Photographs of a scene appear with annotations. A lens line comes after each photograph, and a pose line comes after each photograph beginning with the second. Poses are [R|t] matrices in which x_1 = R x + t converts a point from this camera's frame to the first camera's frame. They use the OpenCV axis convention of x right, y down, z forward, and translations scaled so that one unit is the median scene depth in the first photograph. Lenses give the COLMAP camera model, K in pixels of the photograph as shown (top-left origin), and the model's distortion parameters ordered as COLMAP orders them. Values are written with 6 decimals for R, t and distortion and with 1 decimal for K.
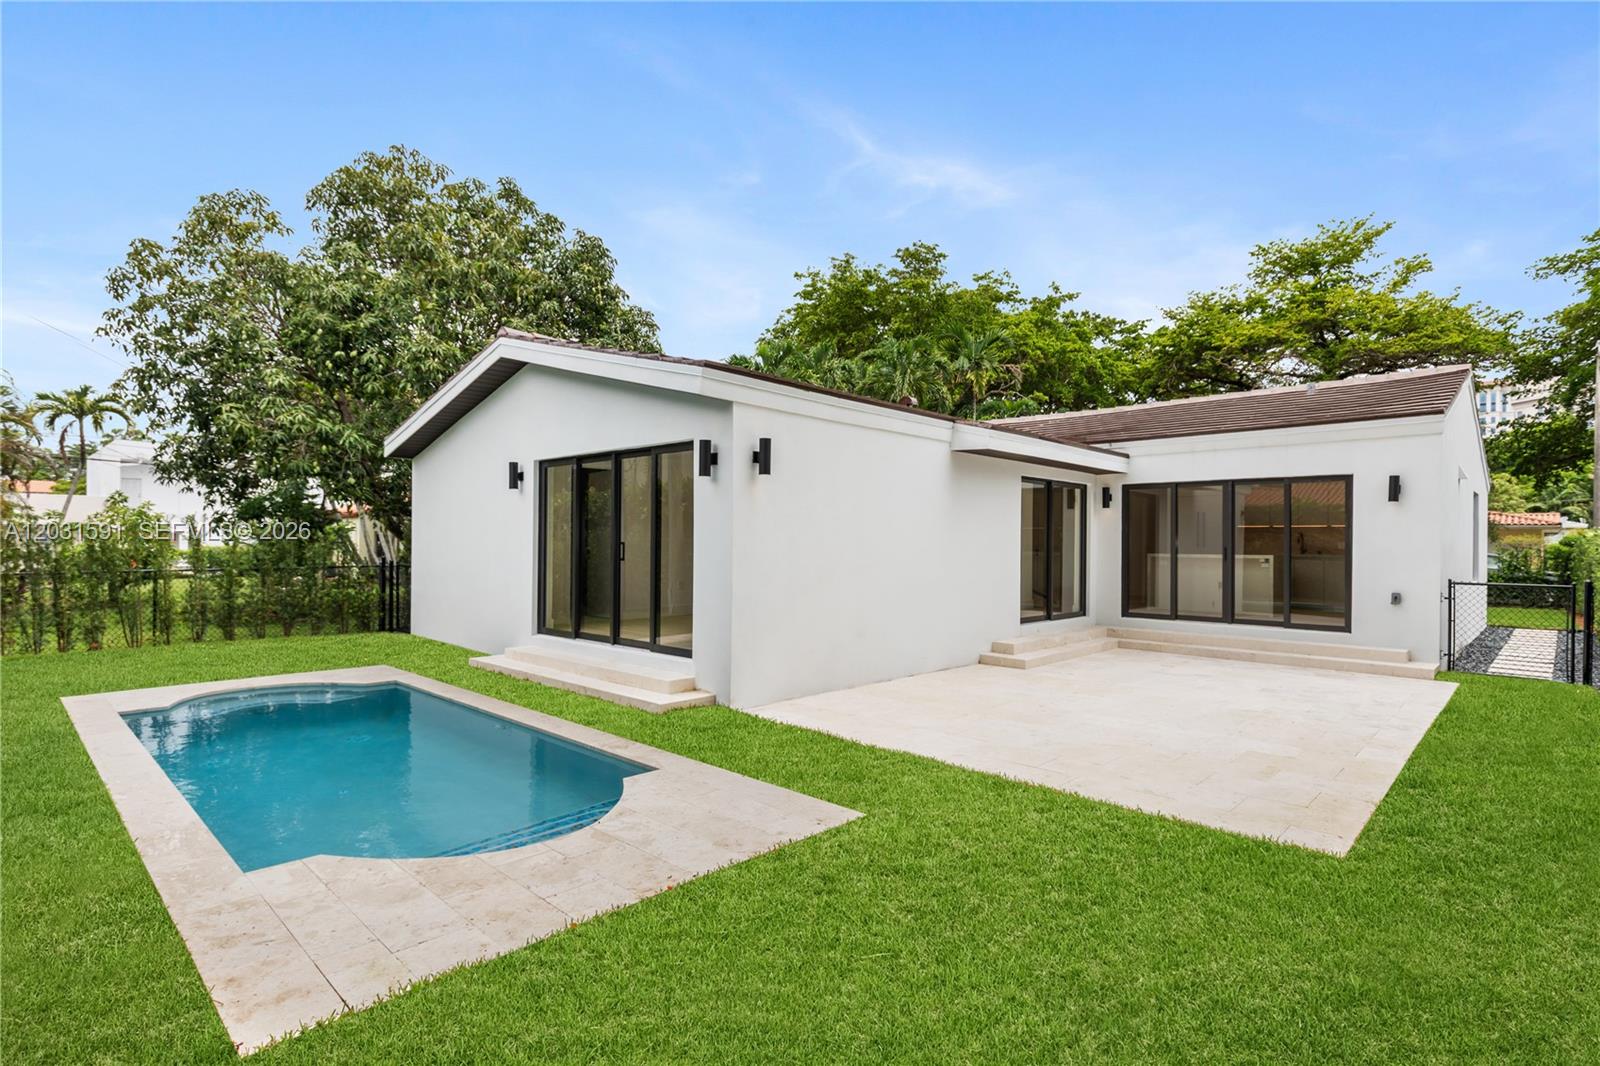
lens RADIAL K [[786.5, 0, 798.6], [0, 786.5, 537.4], [0, 0, 1]] dist [0.000654, 0.001283]
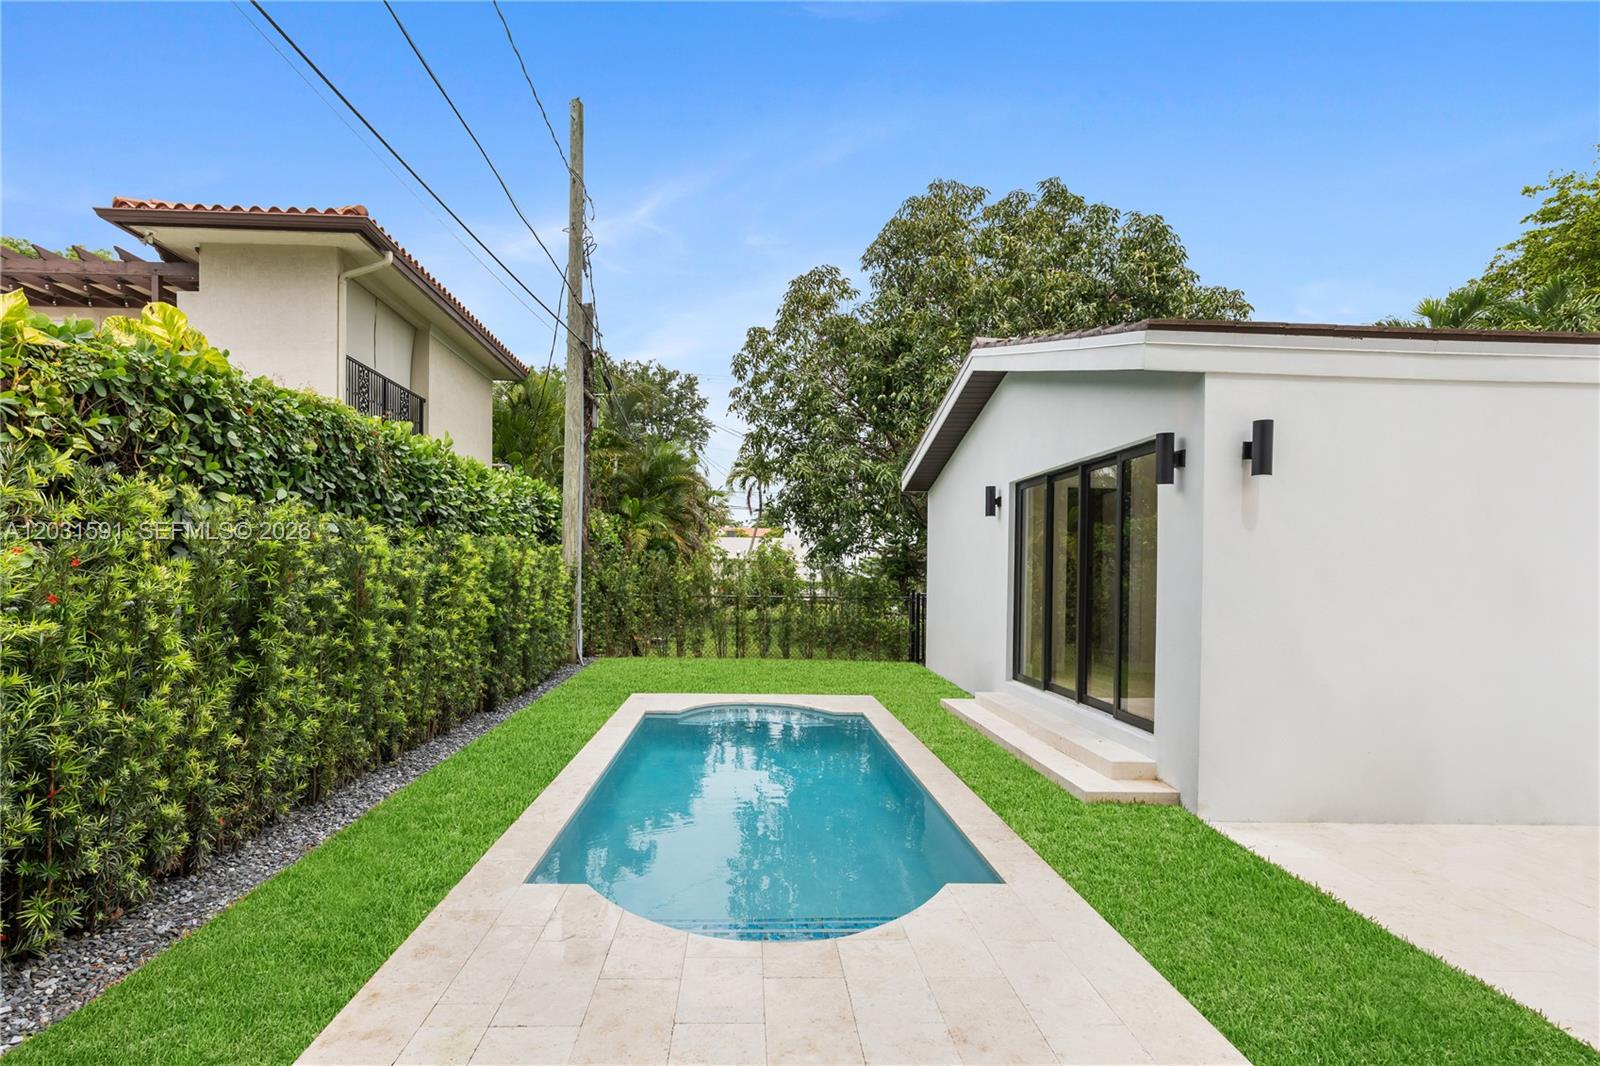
lens RADIAL K [[806.9, 0, 773.9], [0, 806.9, 574.8], [0, 0, 1]] dist [0.001418, -0.000096]
pose [[0.713938, 0.006556, -0.700178, 0.074914], [-0.004078, 0.999978, 0.005204, 0.001172], [0.700197, -0.000860, 0.713949, 0.118983]]
